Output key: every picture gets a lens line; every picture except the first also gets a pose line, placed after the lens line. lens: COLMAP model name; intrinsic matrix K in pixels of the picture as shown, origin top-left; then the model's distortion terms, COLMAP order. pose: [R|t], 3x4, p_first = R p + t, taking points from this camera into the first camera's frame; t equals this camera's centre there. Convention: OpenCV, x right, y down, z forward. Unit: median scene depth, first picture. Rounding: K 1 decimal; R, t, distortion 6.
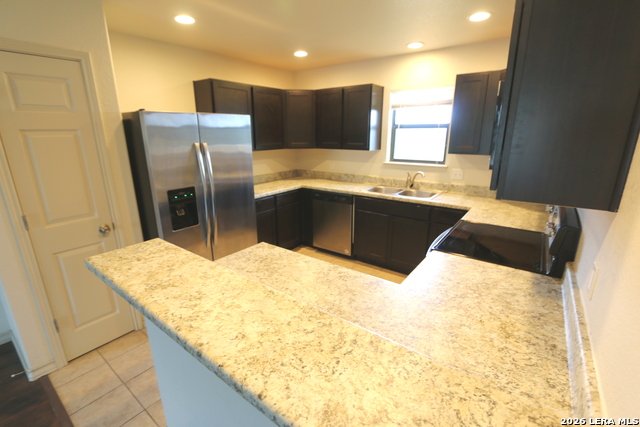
lens RADIAL K [[293.8, 0, 320.8], [0, 293.8, 212.0], [0, 0, 1]] dist [-0.000257, 0.000842]
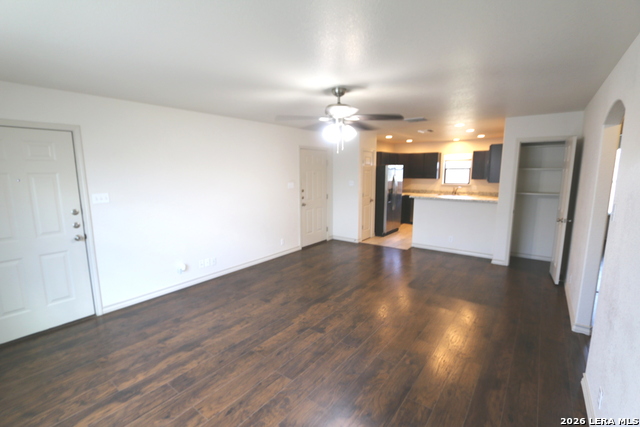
lens RADIAL K [[293.8, 0, 318.9], [0, 293.8, 215.5], [0, 0, 1]] dist [-0.000257, 0.000842]
pose [[0.999970, 0.000541, -0.007740, -0.794937], [-0.001504, 0.992152, -0.125029, 0.399601], [0.007612, 0.125037, 0.992123, -1.379183]]
